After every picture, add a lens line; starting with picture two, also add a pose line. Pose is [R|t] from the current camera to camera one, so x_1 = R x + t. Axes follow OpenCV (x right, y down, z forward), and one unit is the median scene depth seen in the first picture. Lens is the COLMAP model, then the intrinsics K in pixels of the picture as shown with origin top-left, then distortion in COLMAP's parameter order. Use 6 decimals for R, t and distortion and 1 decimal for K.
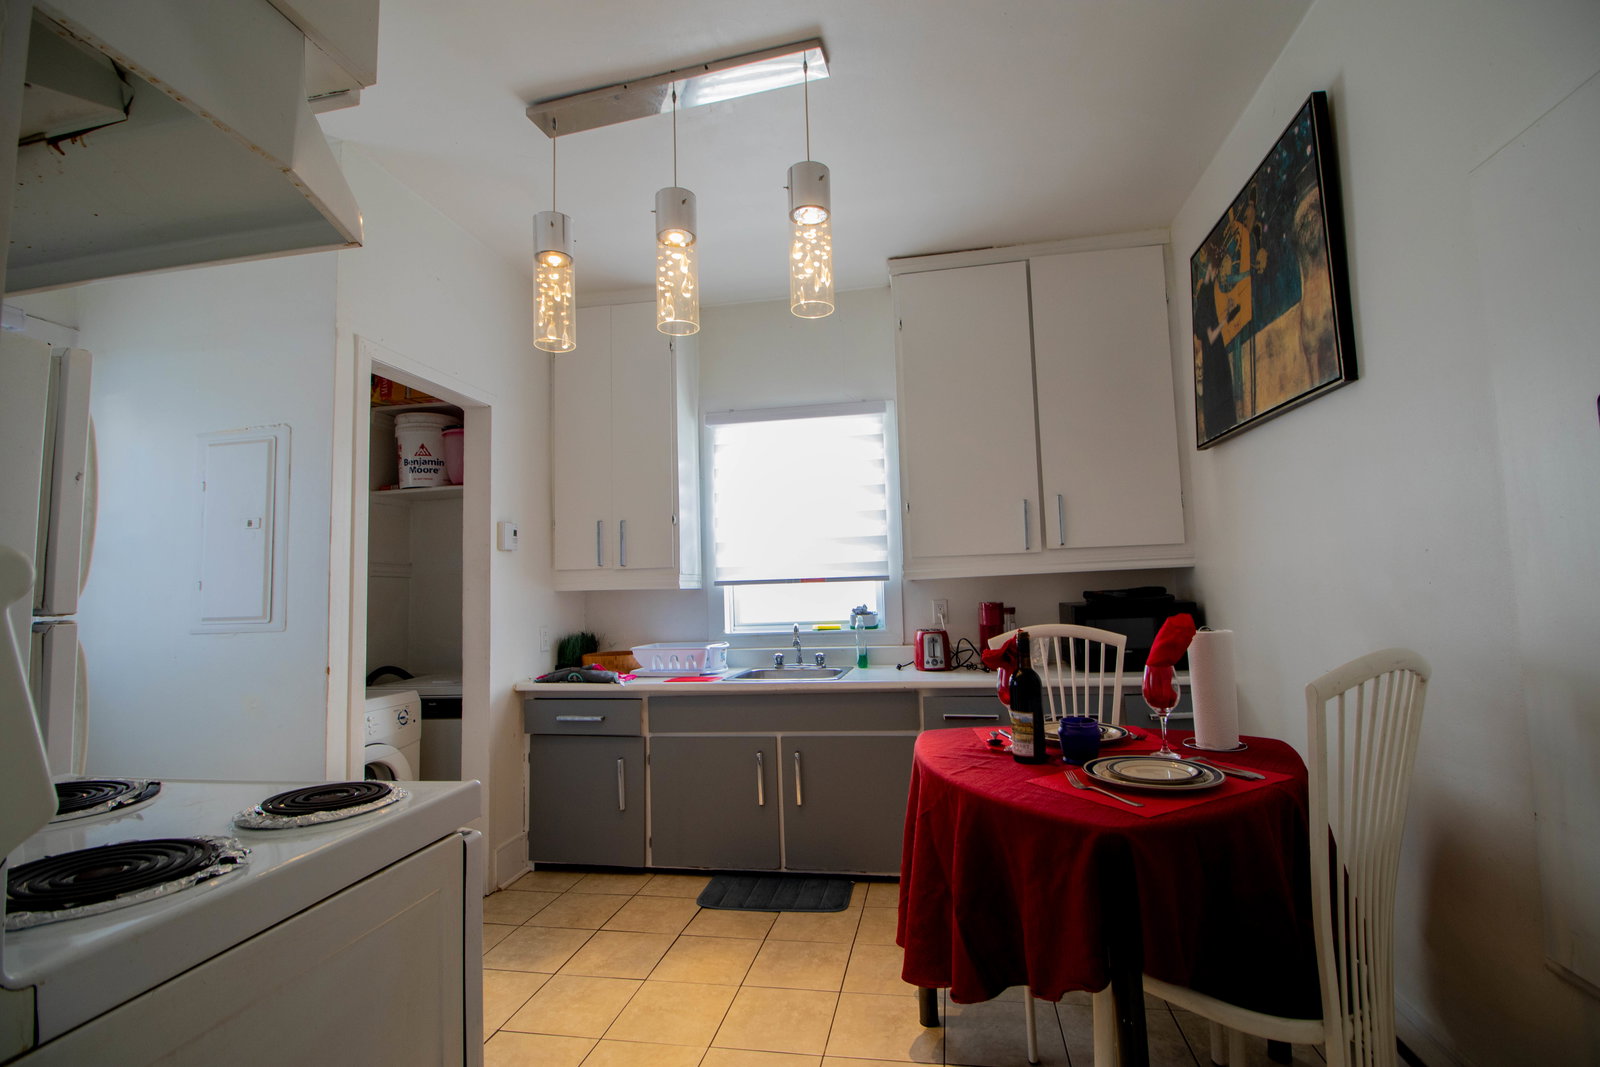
lens RADIAL K [[749.0, 0, 798.2], [0, 749.0, 524.2], [0, 0, 1]] dist [-0.003124, -0.010042]
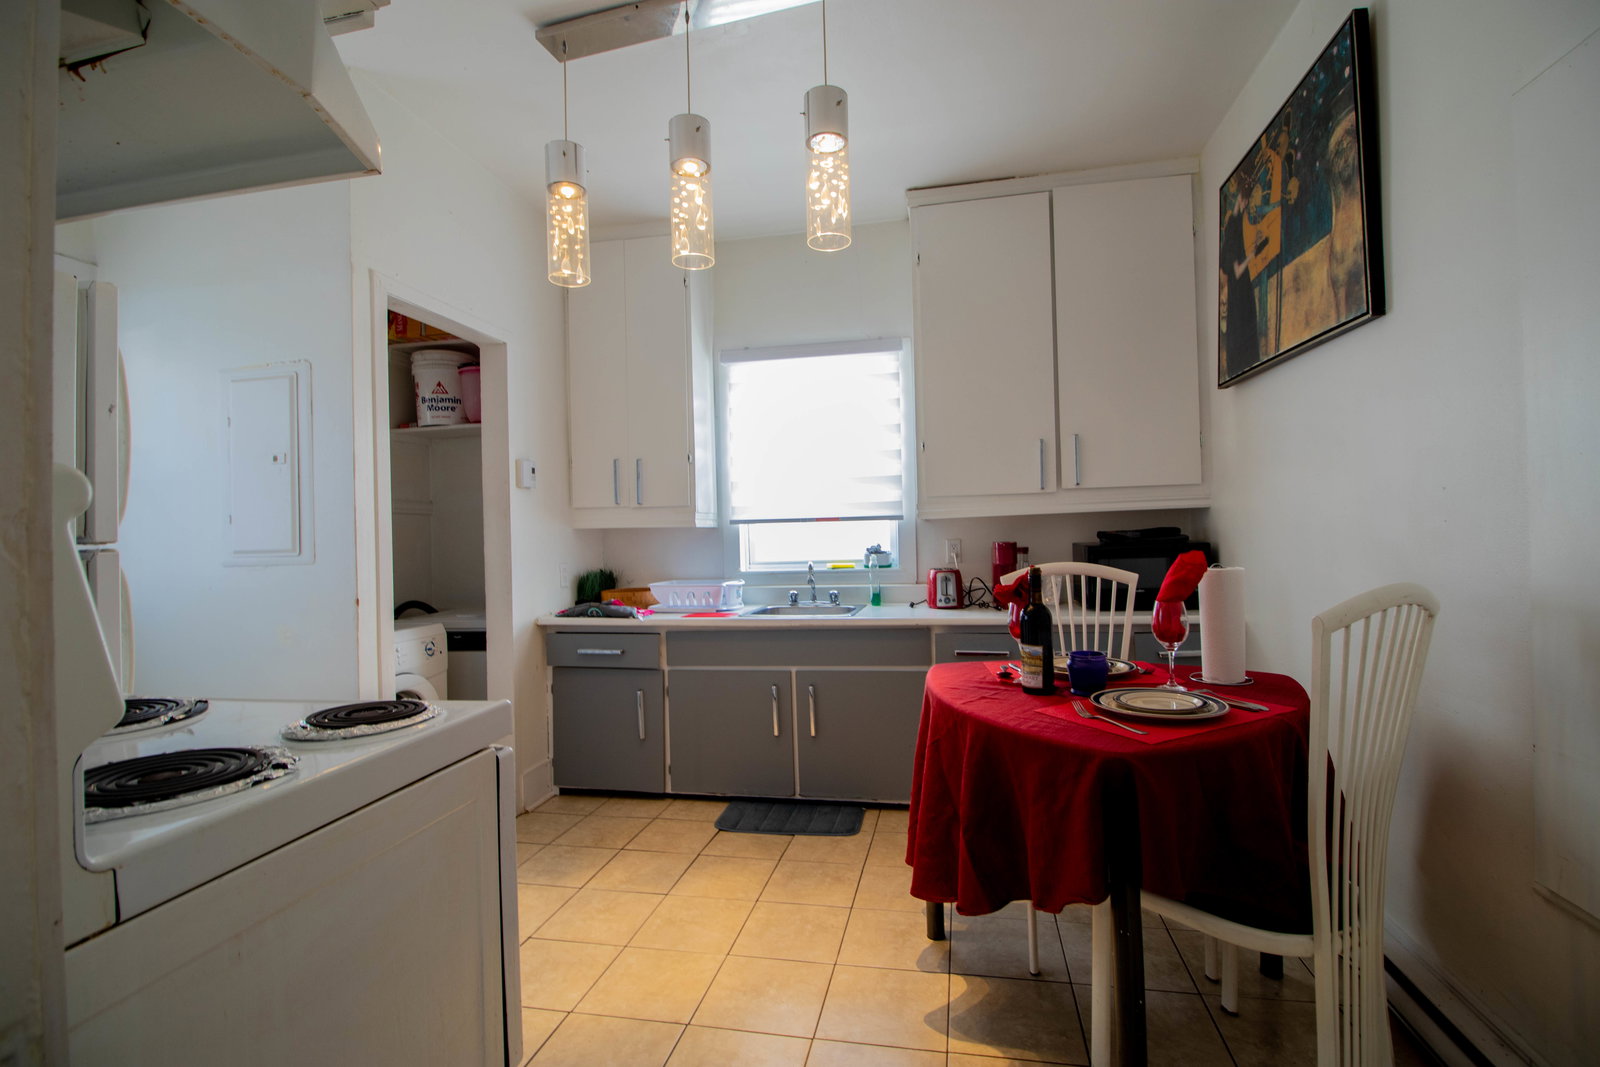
lens RADIAL K [[750.2, 0, 799.2], [0, 750.2, 525.9], [0, 0, 1]] dist [0.000283, -0.012377]
pose [[0.999843, 0.004289, -0.017181, -0.001475], [-0.002950, 0.997012, 0.077185, 0.009341], [0.017461, -0.077122, 0.996869, -0.013033]]
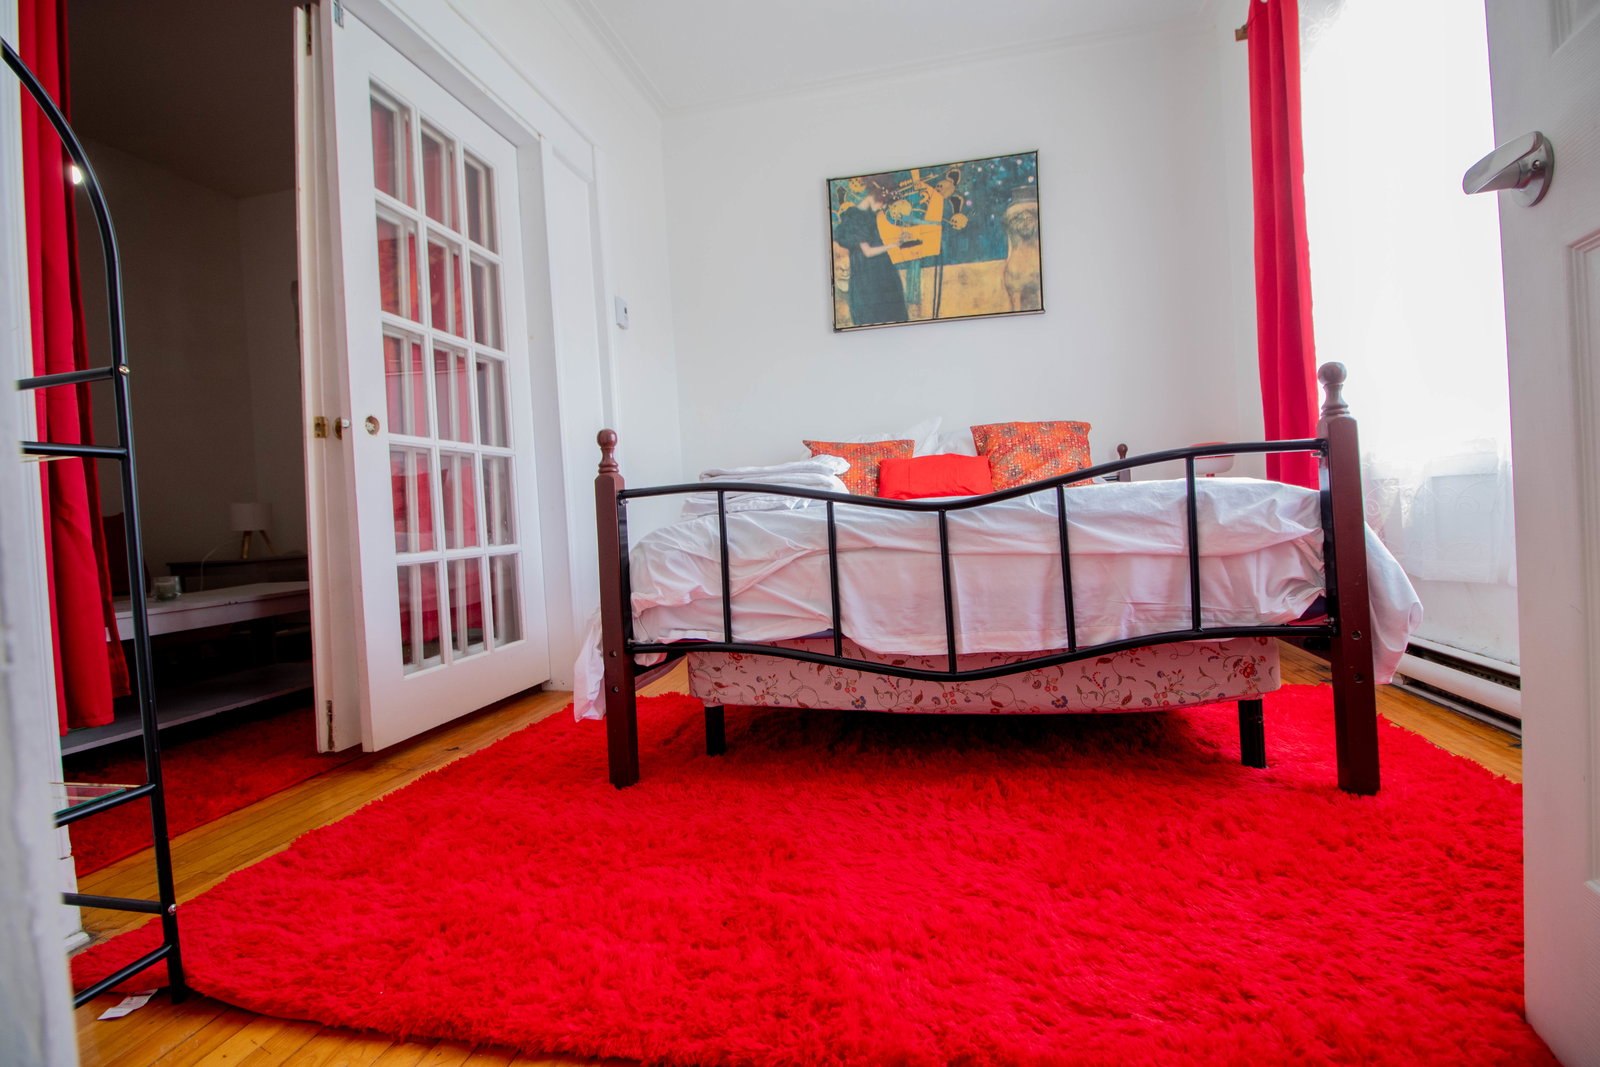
lens RADIAL K [[750.2, 0, 799.2], [0, 750.2, 525.9], [0, 0, 1]] dist [0.000283, -0.012377]
pose [[0.017215, 0.023028, 0.999587, -1.098715], [-0.035855, 0.999106, -0.022400, 0.388583], [-0.999209, -0.035455, 0.018025, 1.476603]]
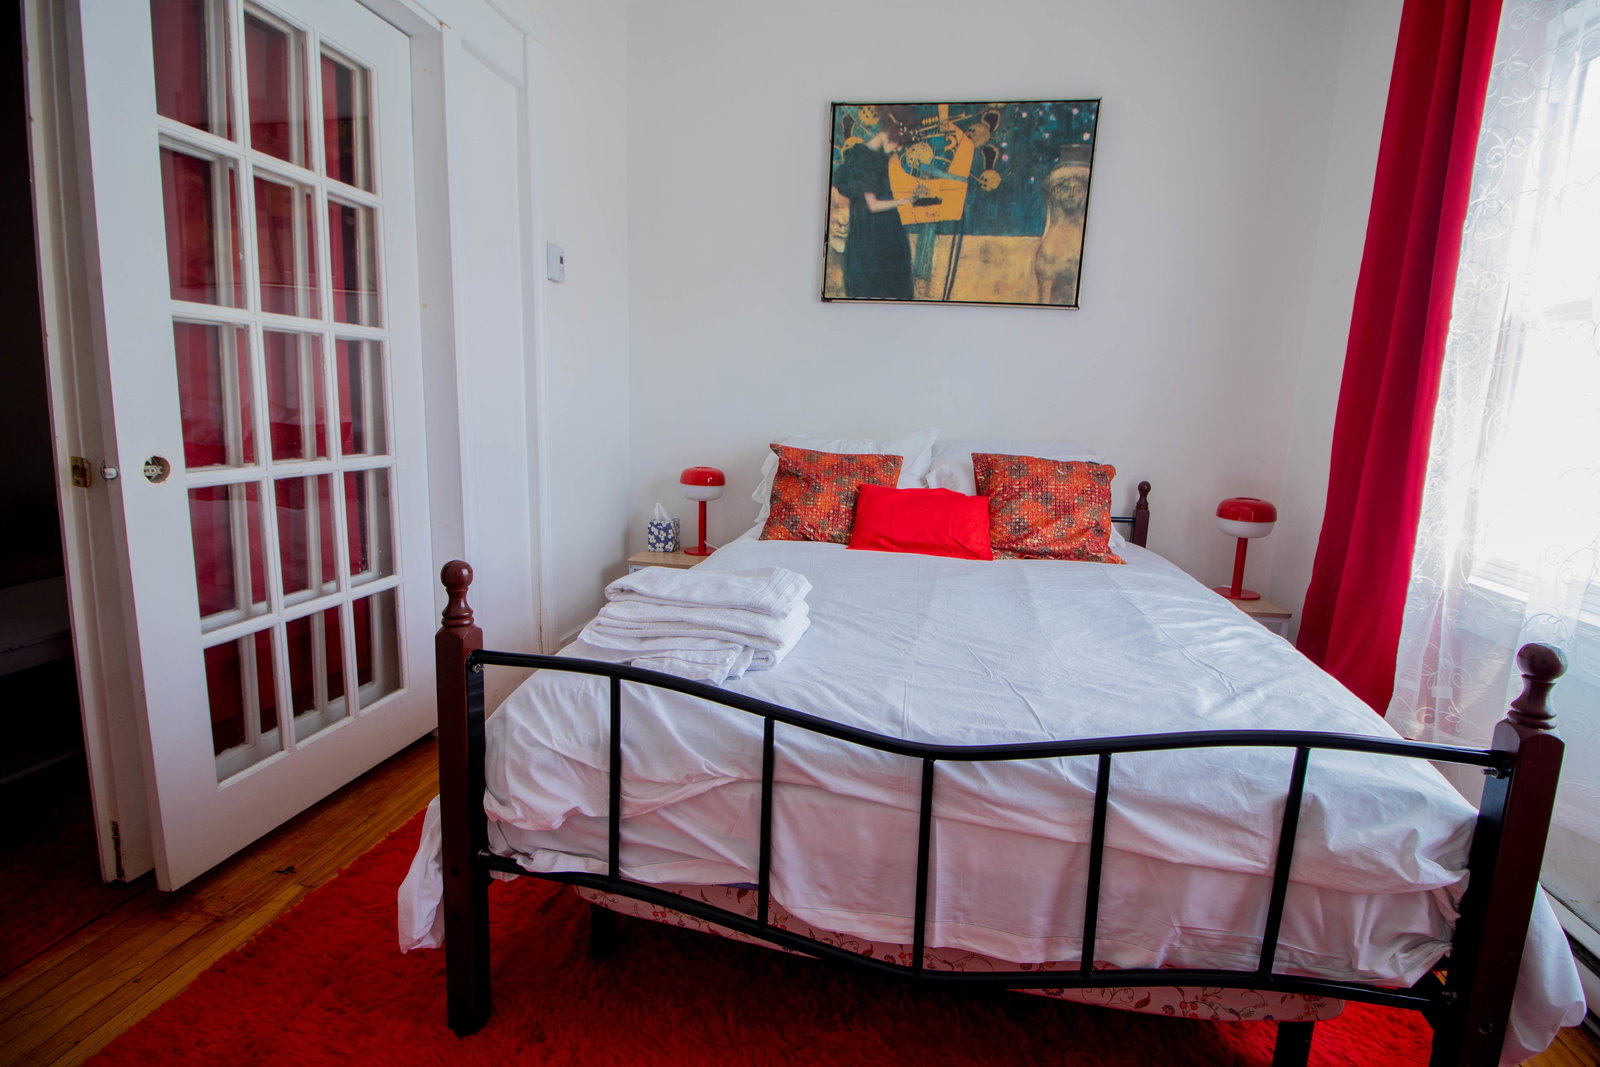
lens RADIAL K [[749.0, 0, 798.2], [0, 749.0, 524.2], [0, 0, 1]] dist [-0.003124, -0.010042]
pose [[-0.009944, -0.127861, 0.991742, -0.813463], [-0.129964, 0.983544, 0.125501, 0.119100], [-0.991469, -0.127643, -0.026398, 1.470977]]
